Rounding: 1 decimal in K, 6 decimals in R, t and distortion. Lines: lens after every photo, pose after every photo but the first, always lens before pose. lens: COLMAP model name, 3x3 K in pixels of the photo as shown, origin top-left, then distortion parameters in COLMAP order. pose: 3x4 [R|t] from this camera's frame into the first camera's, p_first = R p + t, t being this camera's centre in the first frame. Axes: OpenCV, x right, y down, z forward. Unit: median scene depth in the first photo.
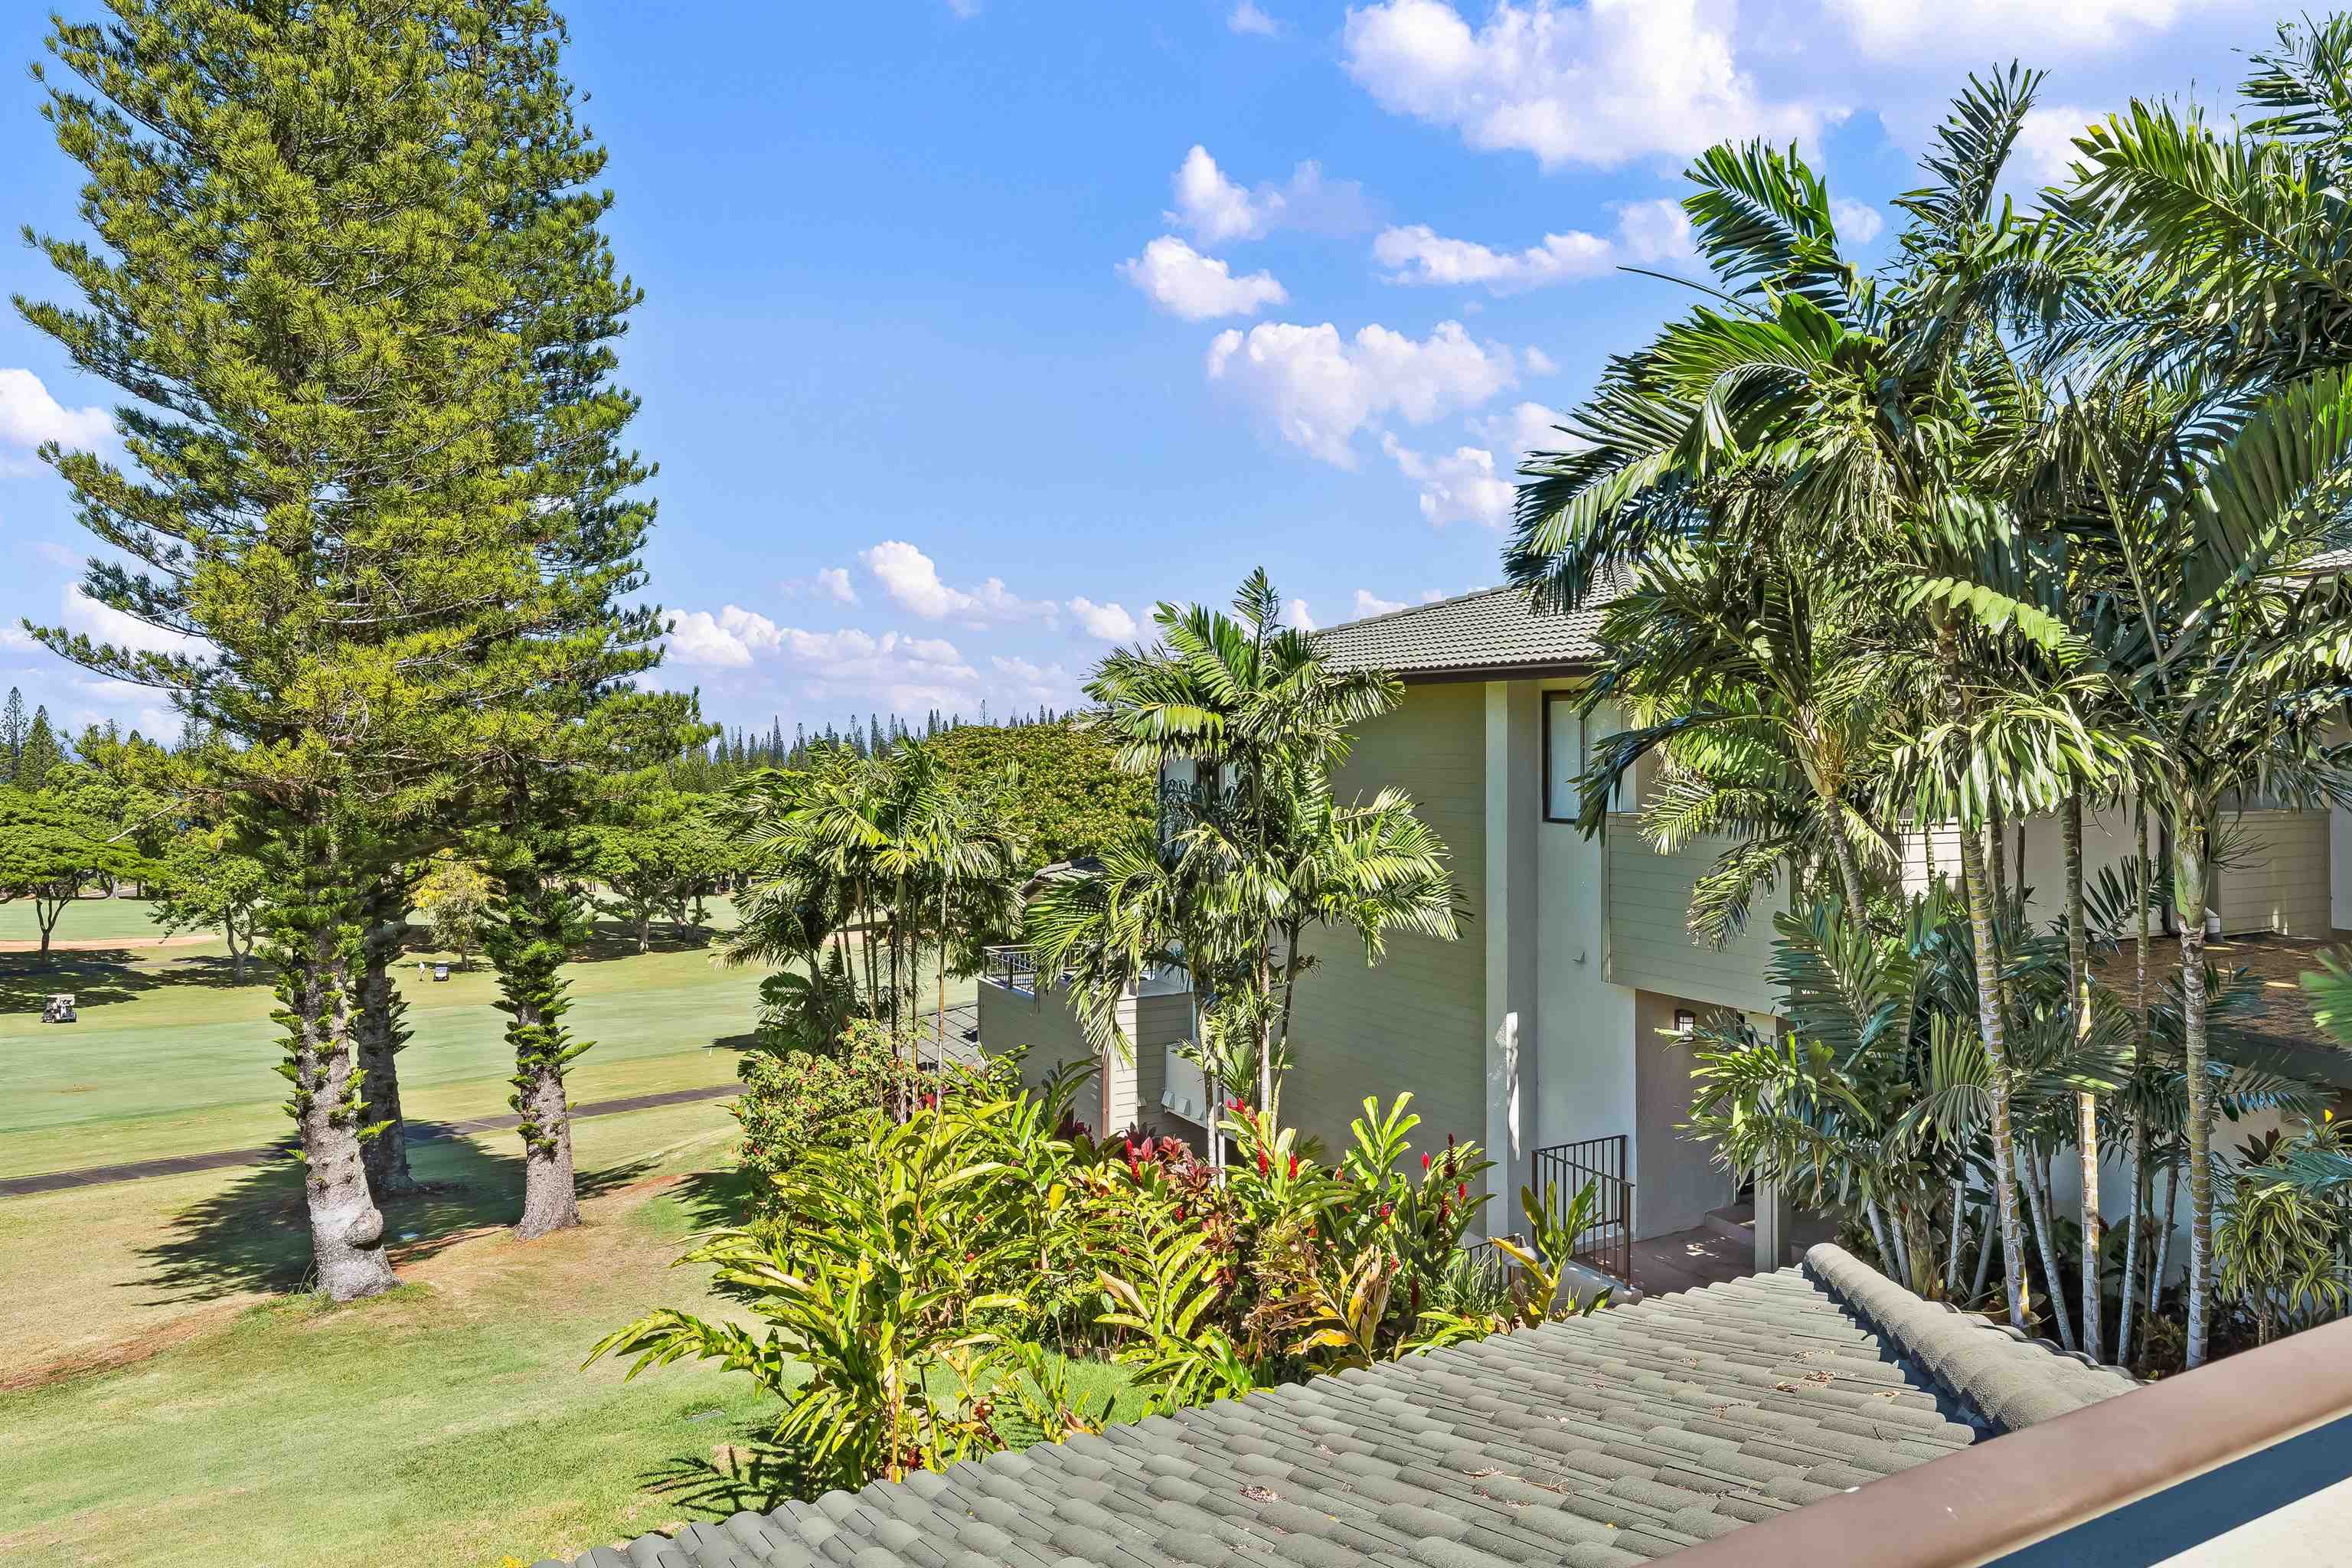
lens RADIAL K [[1445.3, 0, 1154.6], [0, 1445.3, 714.3], [0, 0, 1]] dist [0.004522, -0.005004]
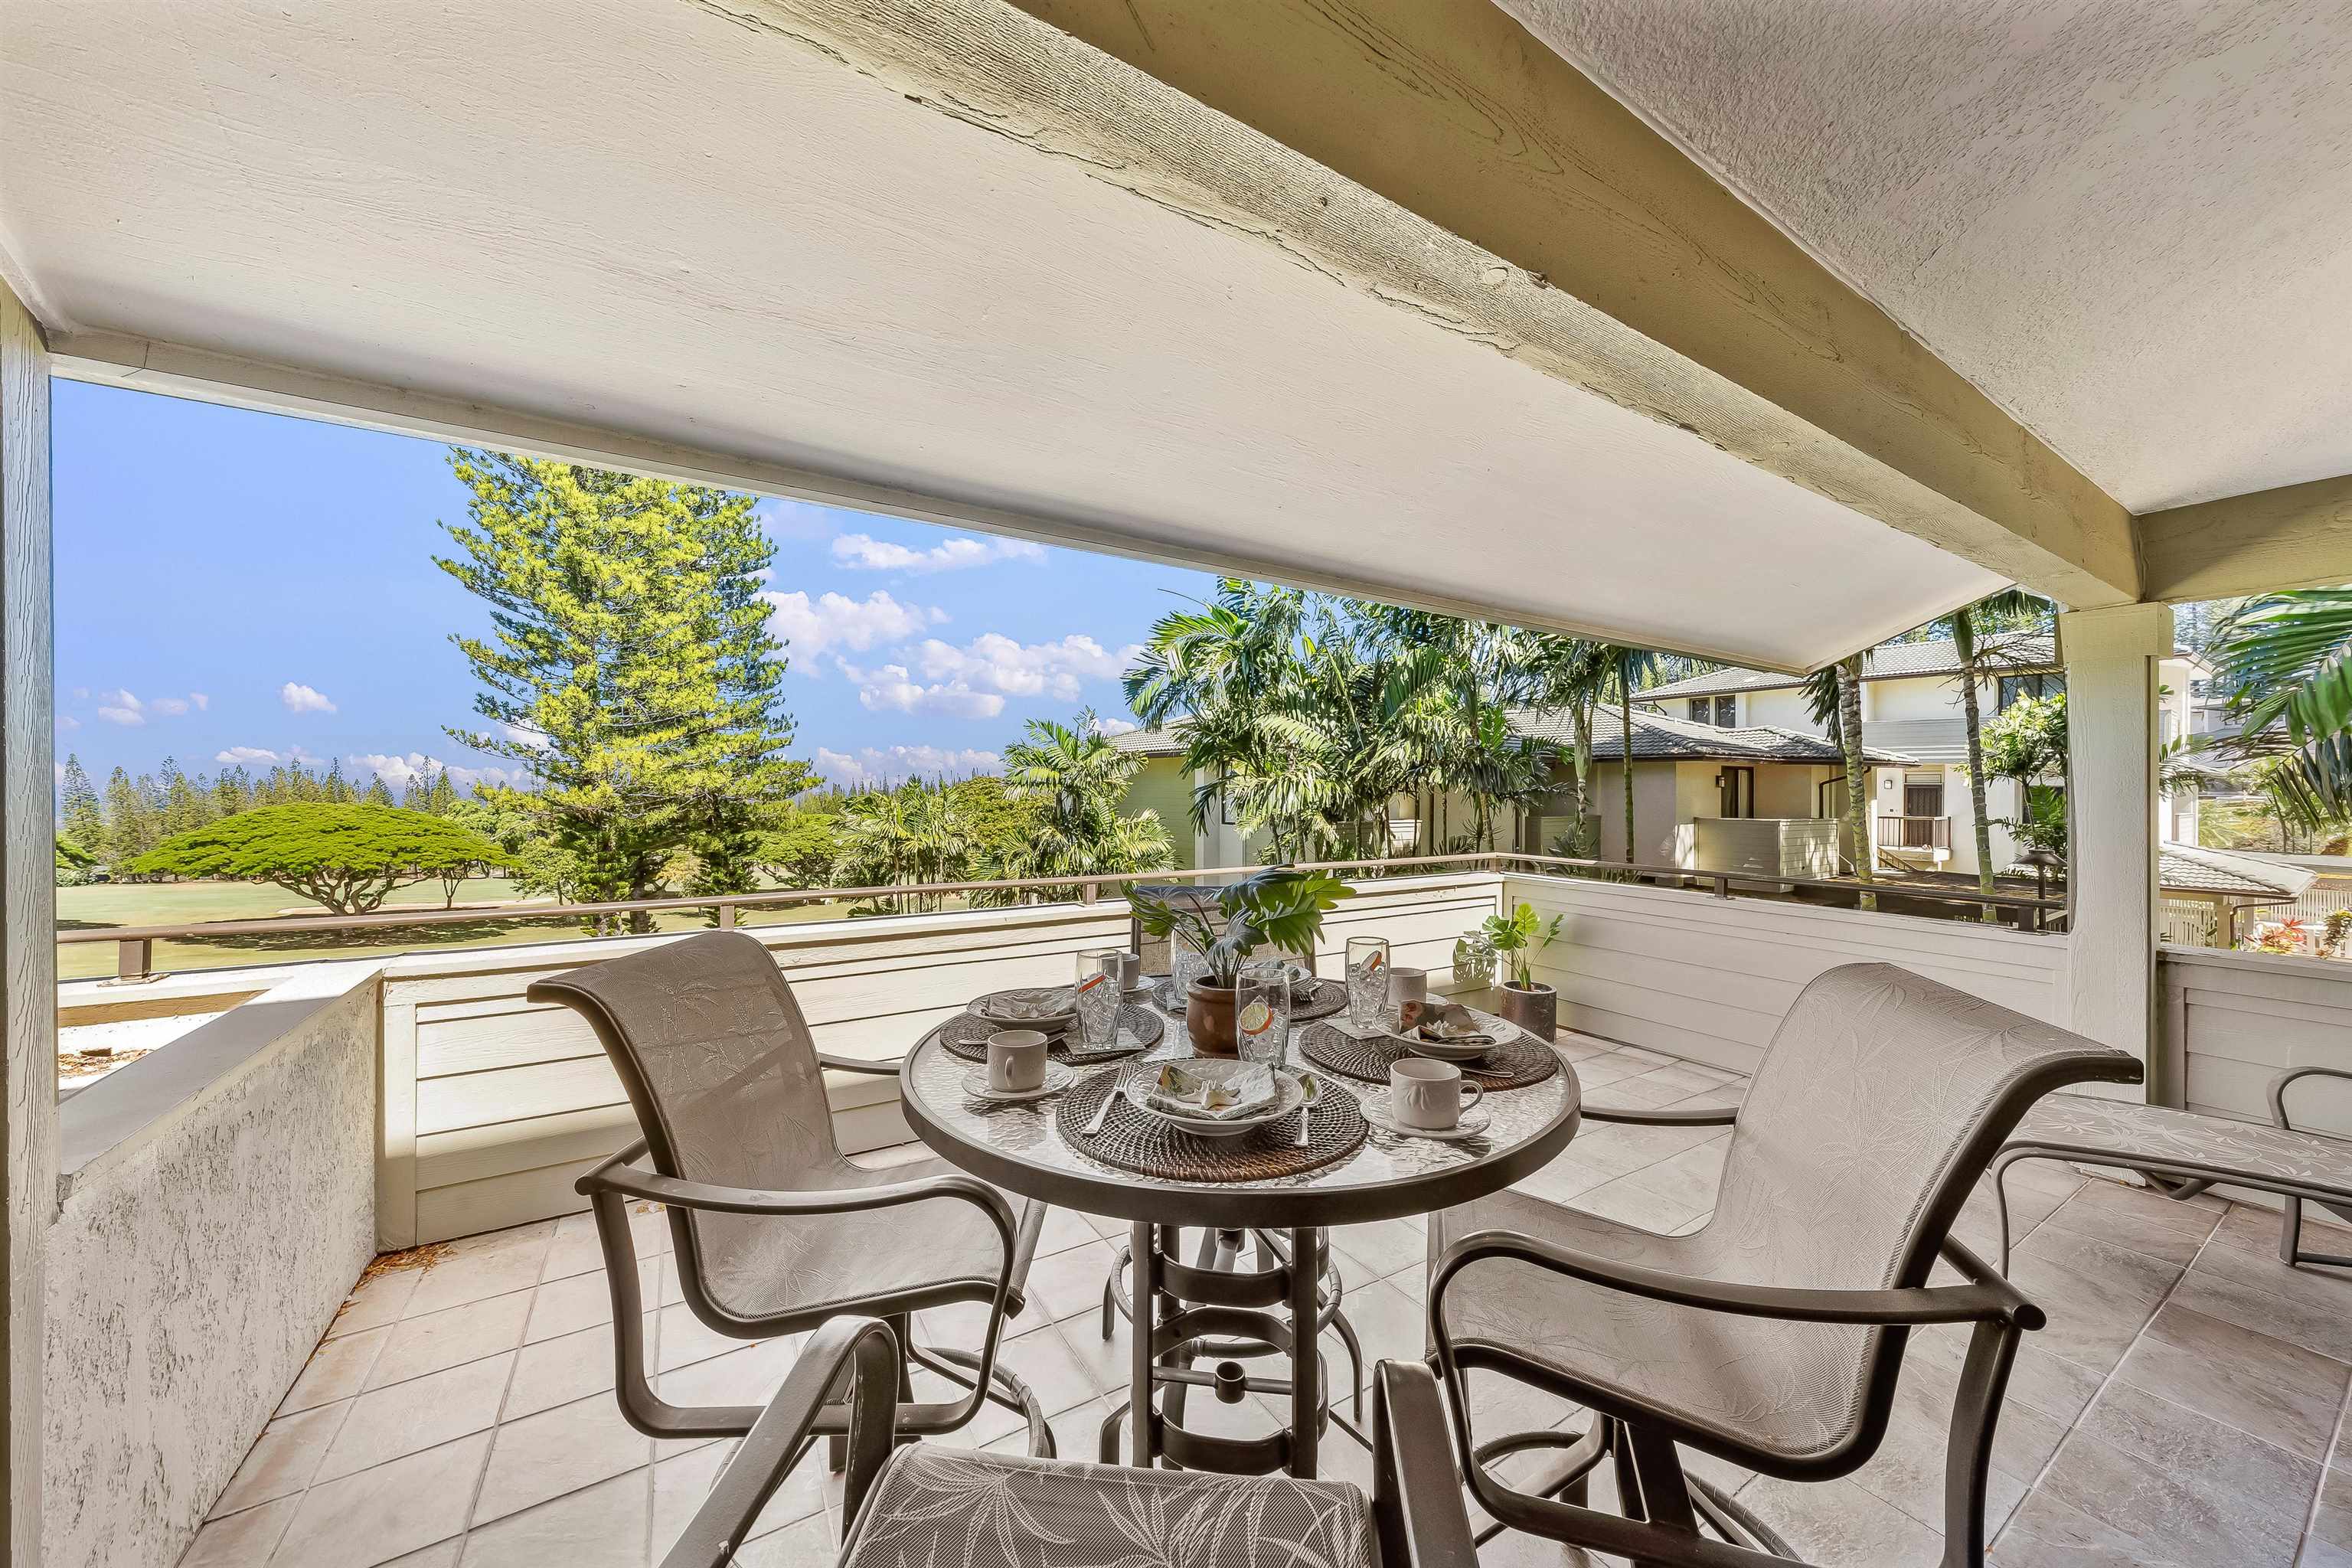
lens RADIAL K [[804.3, 0, 1145.5], [0, 804.3, 791.2], [0, 0, 1]] dist [-0.003739, 0.000892]
pose [[0.997974, -0.006072, 0.063339, 0.074632], [0.004265, 0.999581, 0.028617, -0.004365], [-0.063486, -0.028289, 0.997582, -0.113471]]
